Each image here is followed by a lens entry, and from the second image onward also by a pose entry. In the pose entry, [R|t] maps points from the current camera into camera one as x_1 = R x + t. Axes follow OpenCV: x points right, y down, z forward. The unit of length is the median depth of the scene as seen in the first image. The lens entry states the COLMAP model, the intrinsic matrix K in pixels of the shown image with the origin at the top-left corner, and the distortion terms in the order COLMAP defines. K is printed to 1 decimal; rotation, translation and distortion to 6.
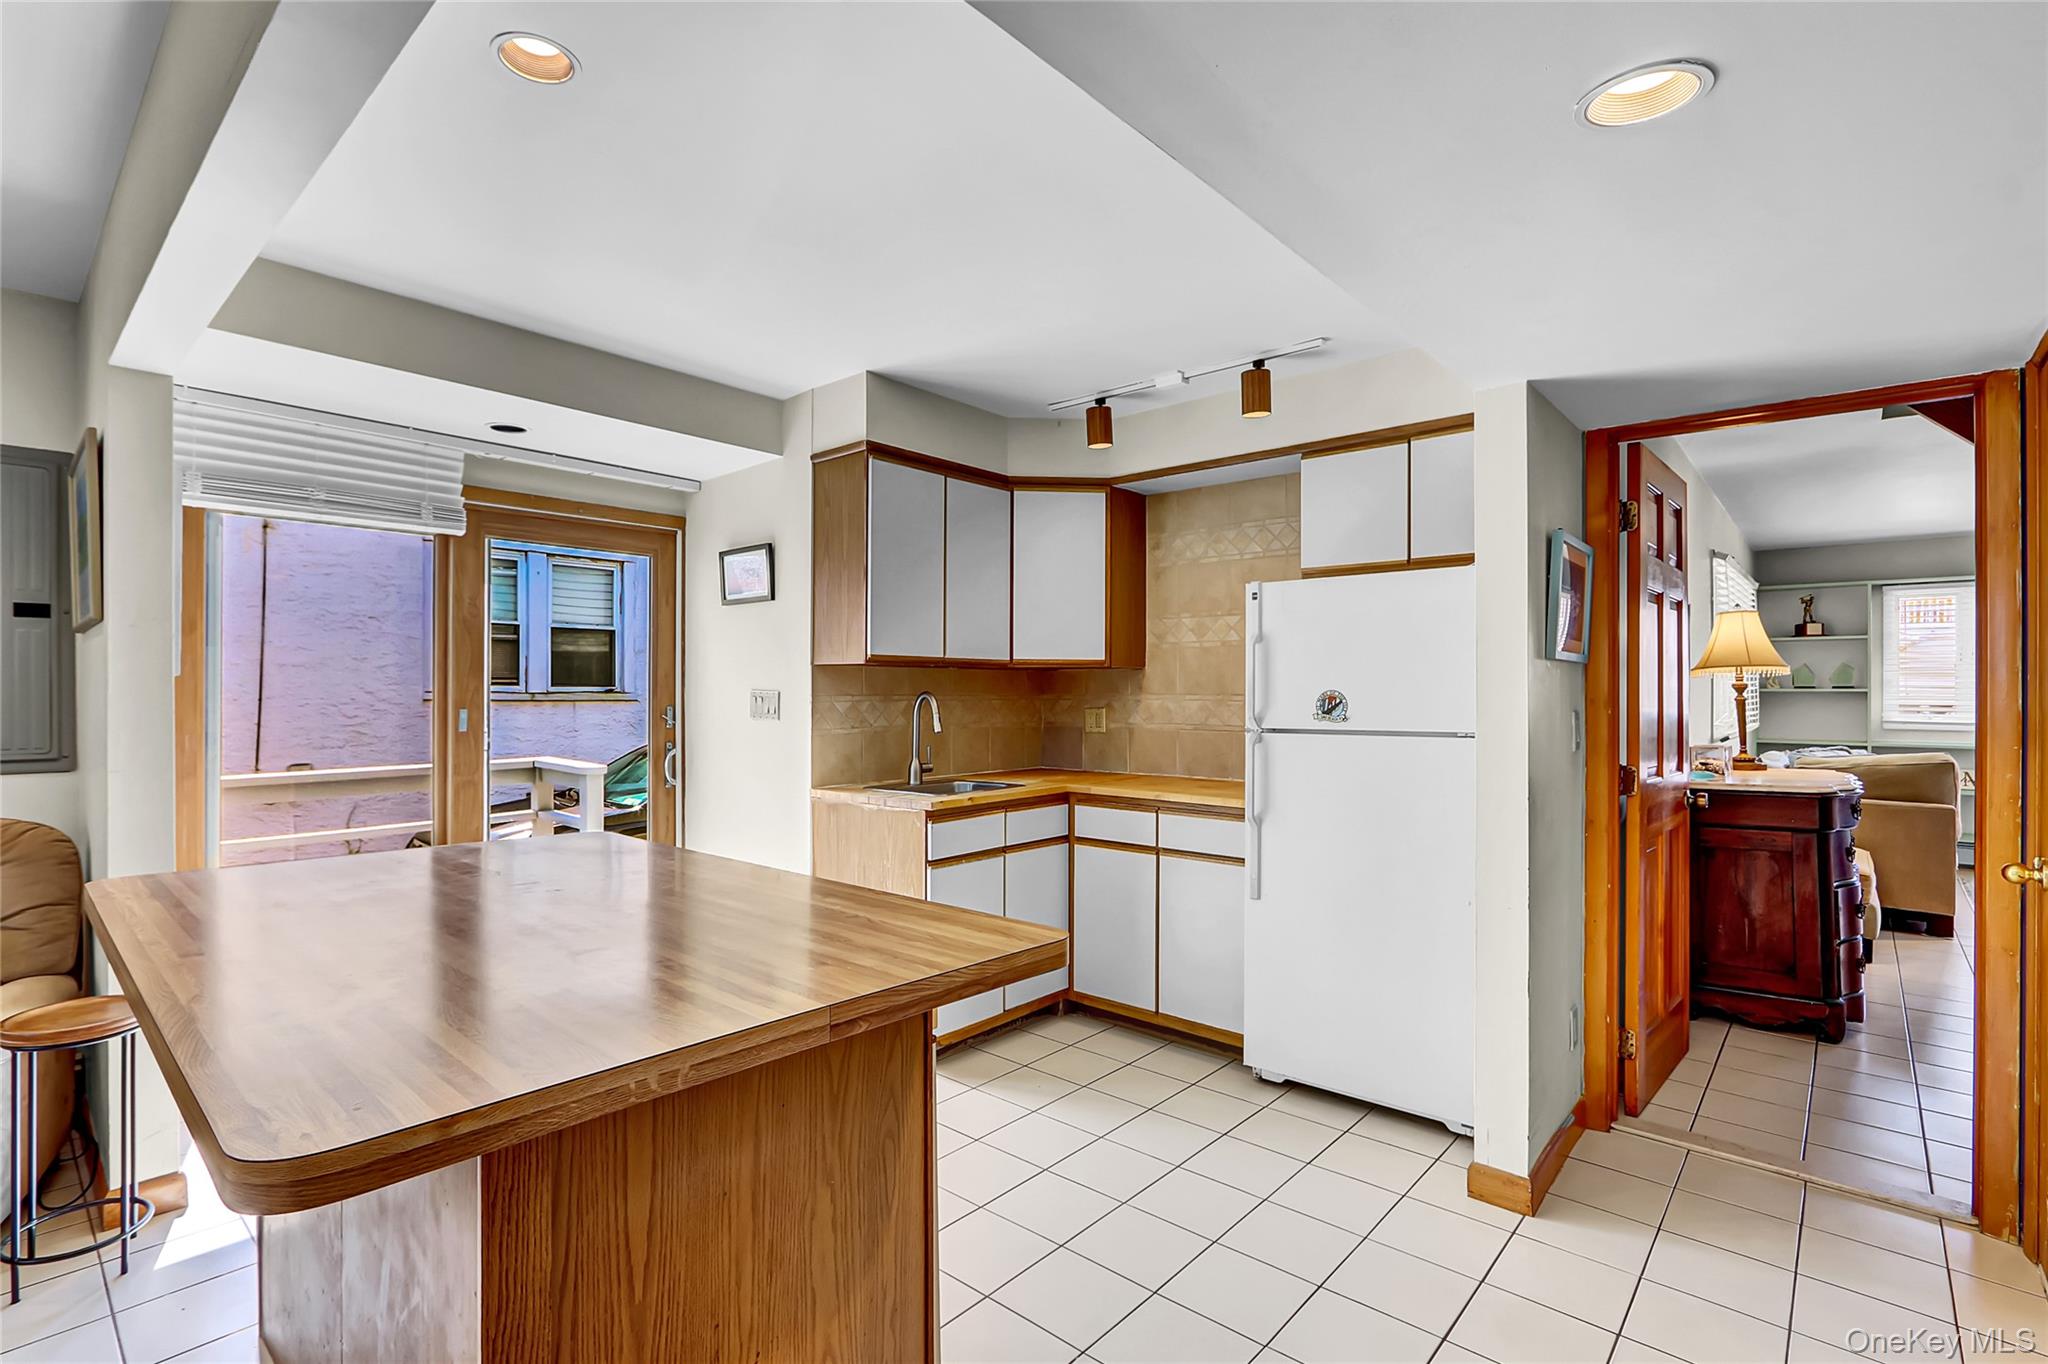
lens RADIAL K [[959.4, 0, 1014.1], [0, 959.4, 678.6], [0, 0, 1]] dist [-0.020595, 0.005845]
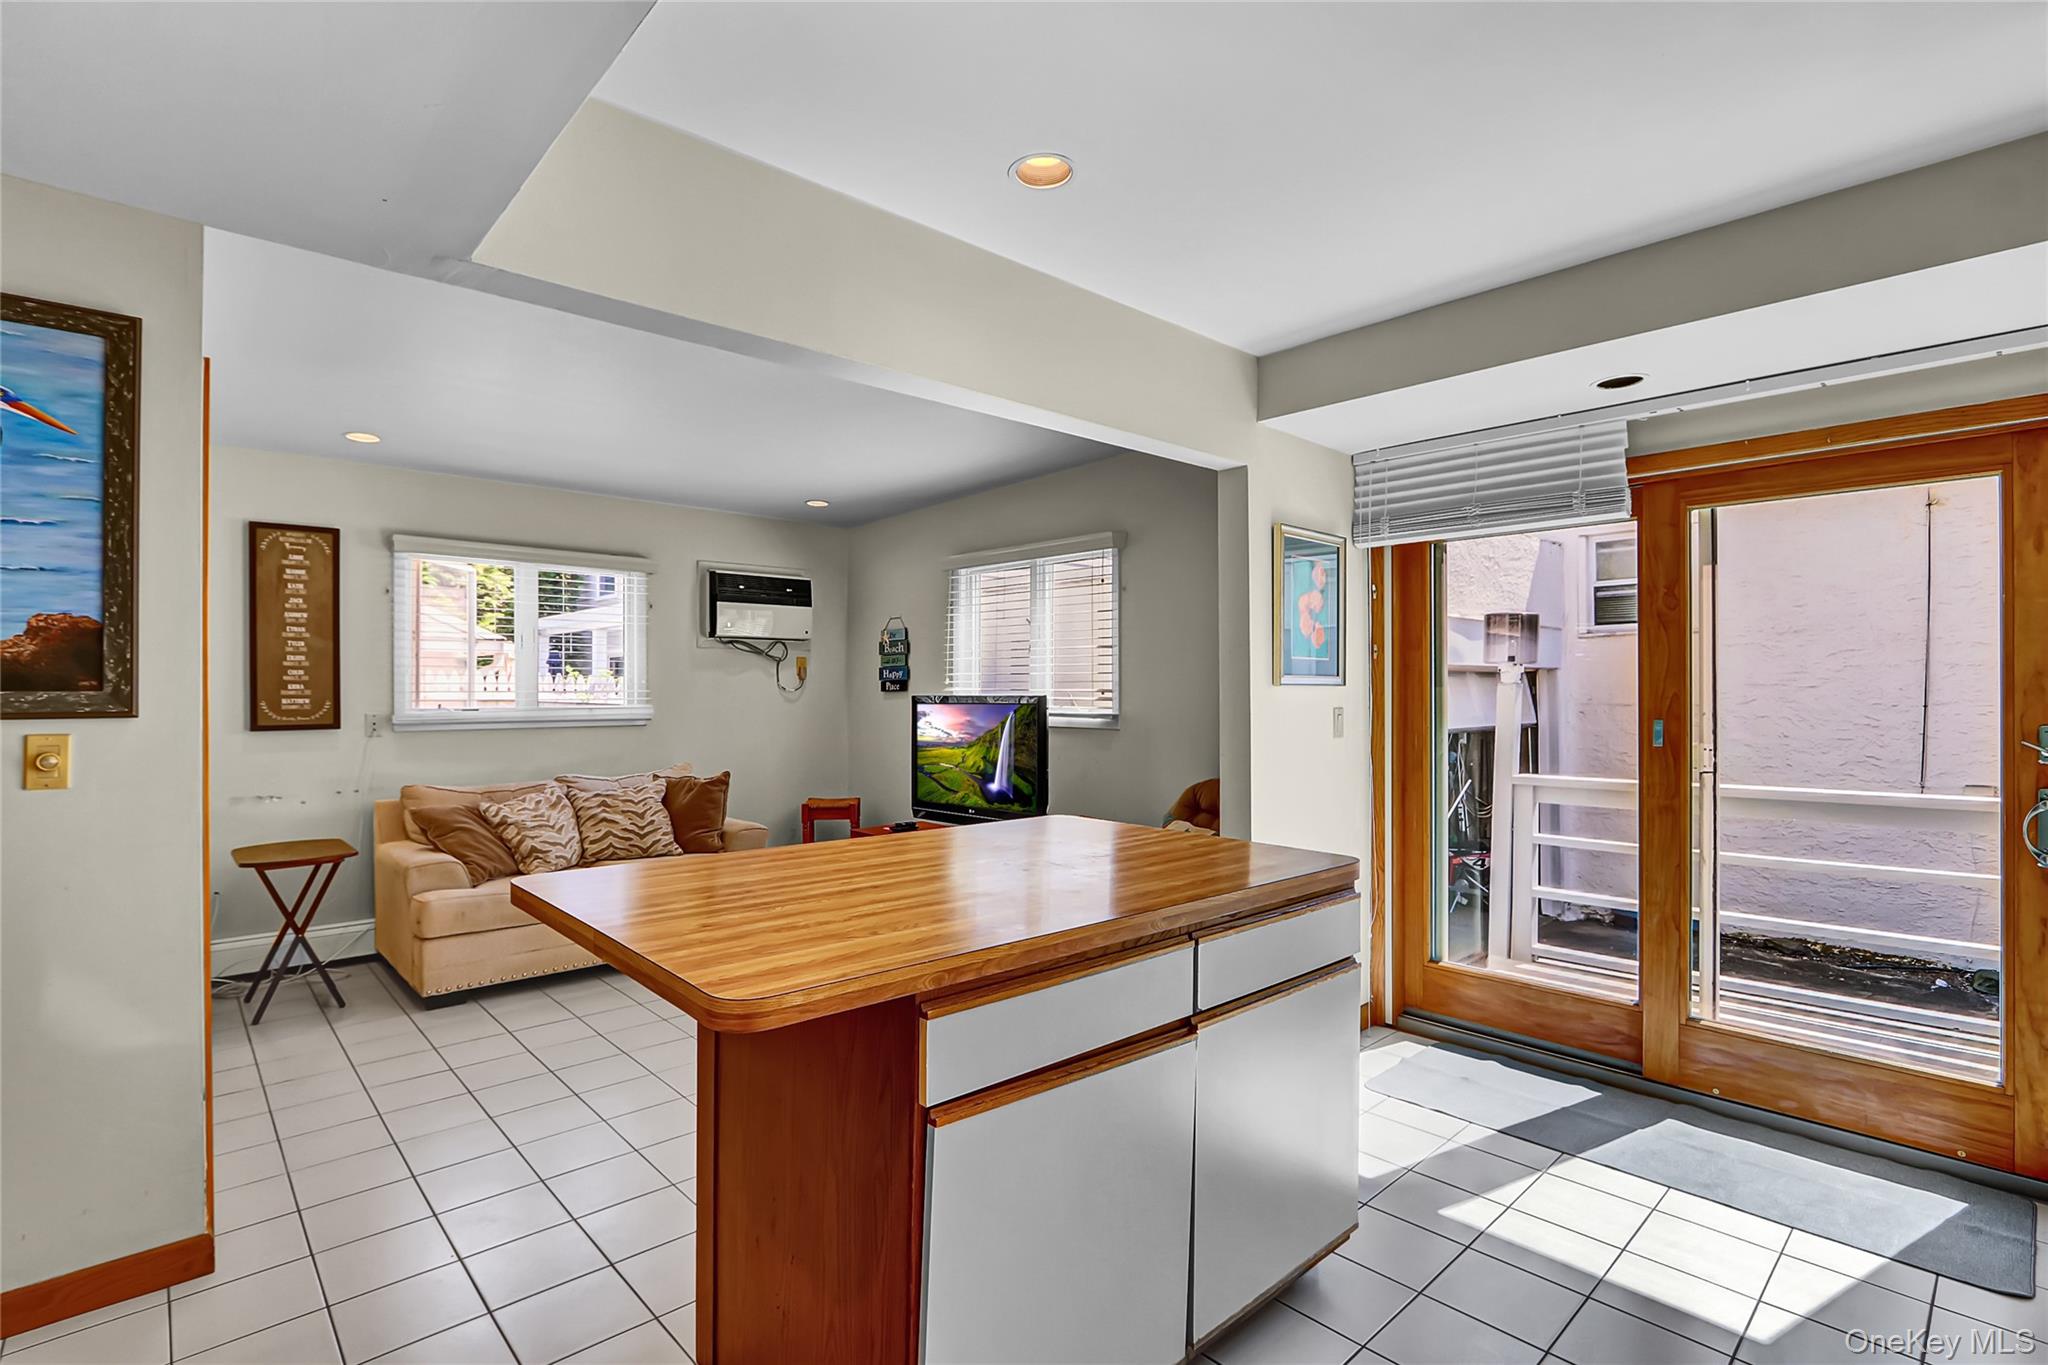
lens RADIAL K [[959.4, 0, 1011.9], [0, 959.4, 699.2], [0, 0, 1]] dist [-0.020595, 0.005845]
pose [[-0.102110, 0.001255, -0.994772, 0.488833], [0.013296, 0.999912, -0.000104, 0.010711], [0.994684, -0.013237, -0.102118, 0.777660]]
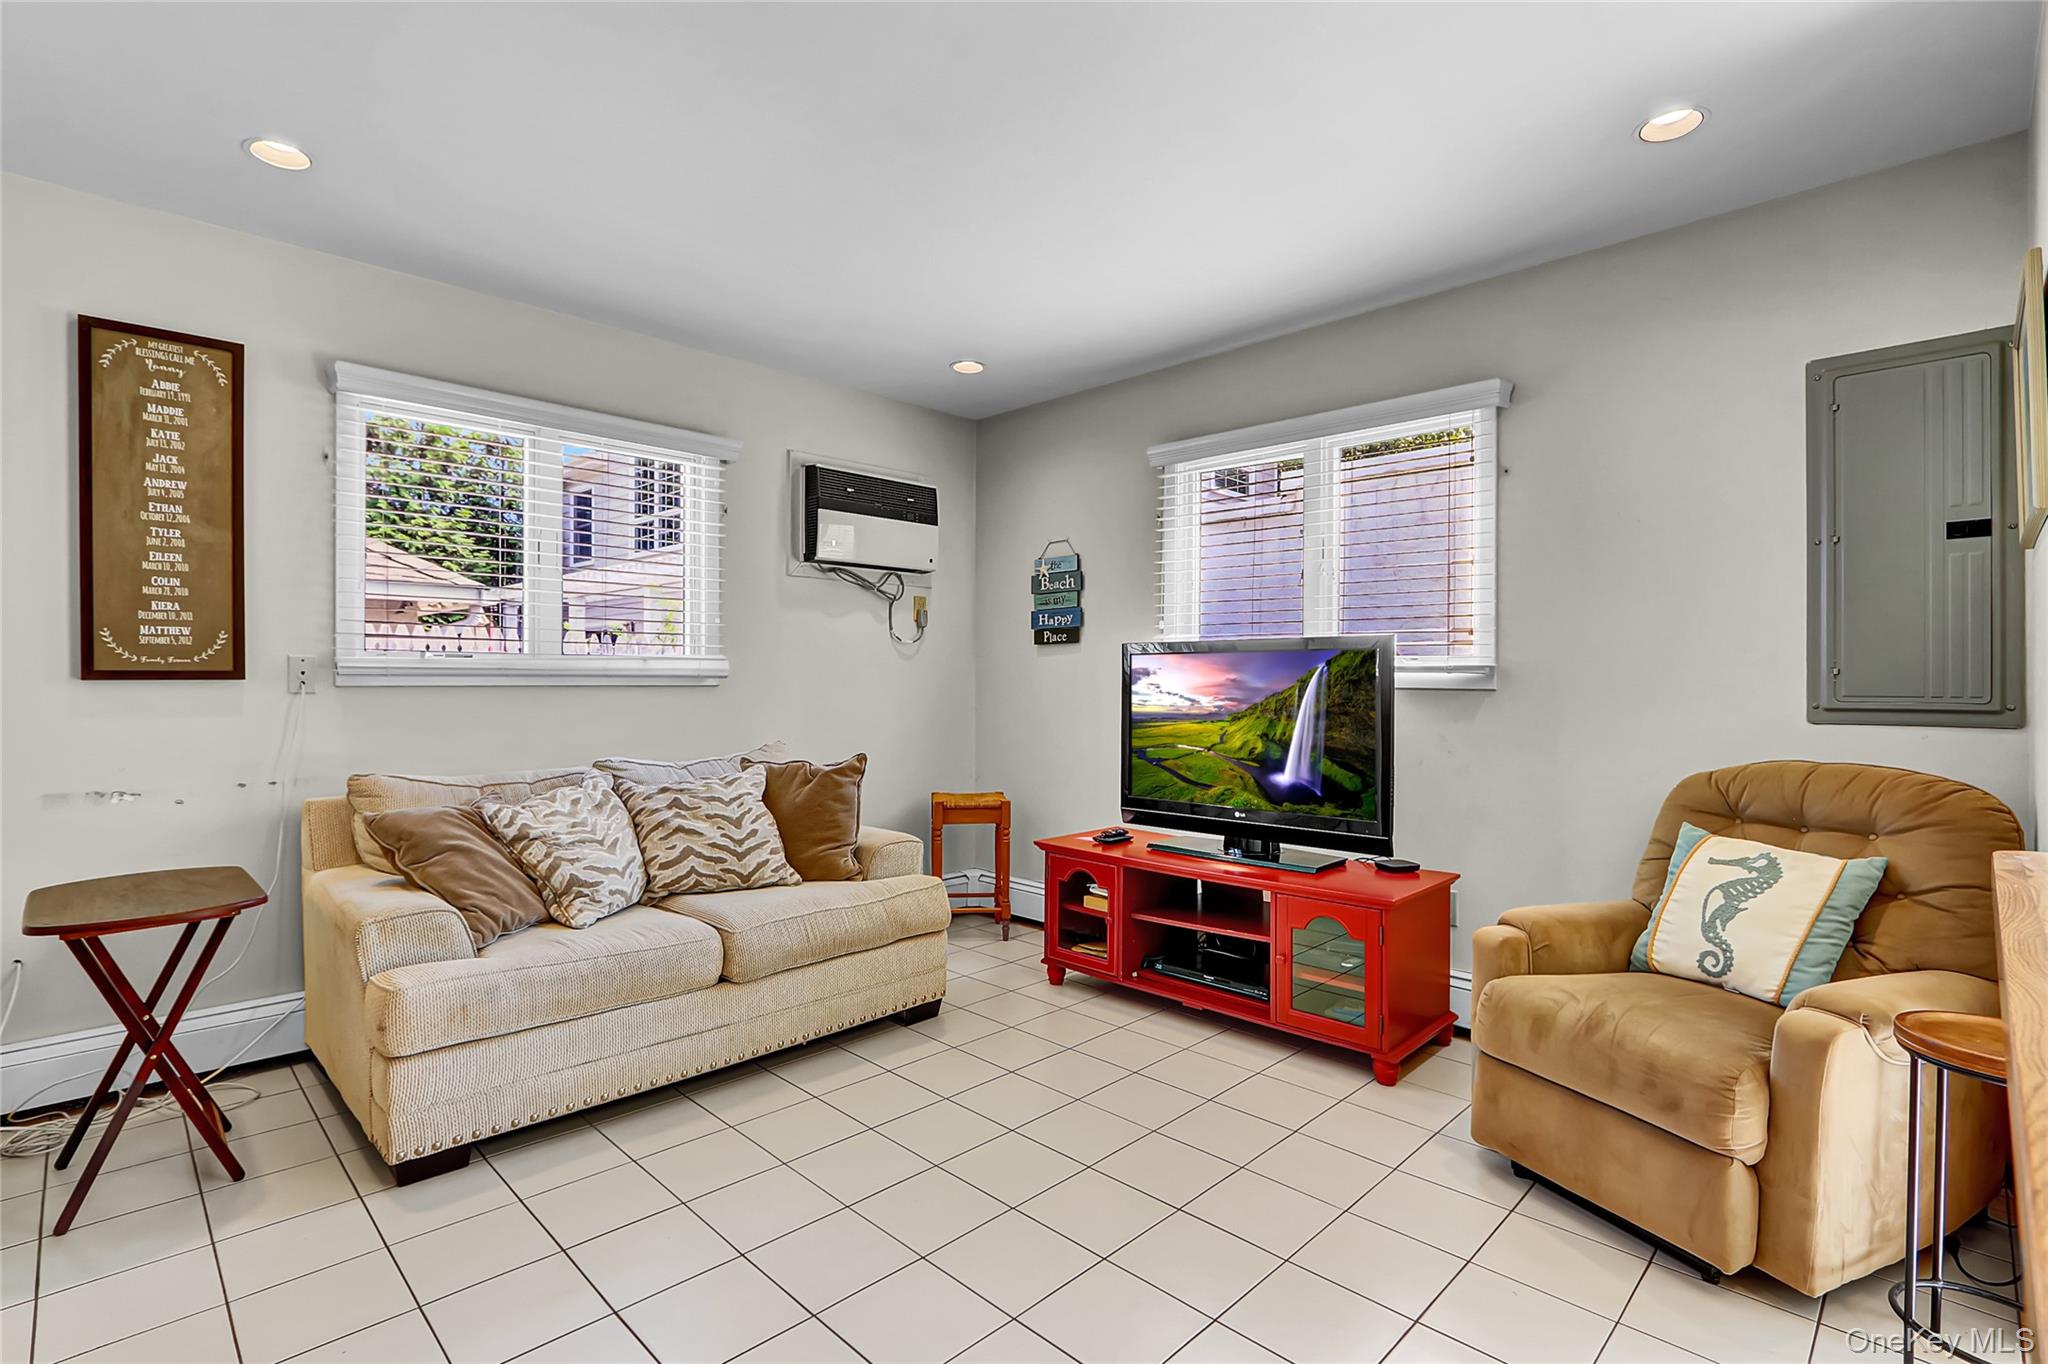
lens RADIAL K [[959.4, 0, 1011.9], [0, 959.4, 694.9], [0, 0, 1]] dist [-0.020595, 0.005845]
pose [[-0.059985, 0.008909, -0.998160, -0.182852], [0.005022, 0.999950, 0.008623, 0.065599], [0.998187, -0.004495, -0.060026, 0.236116]]
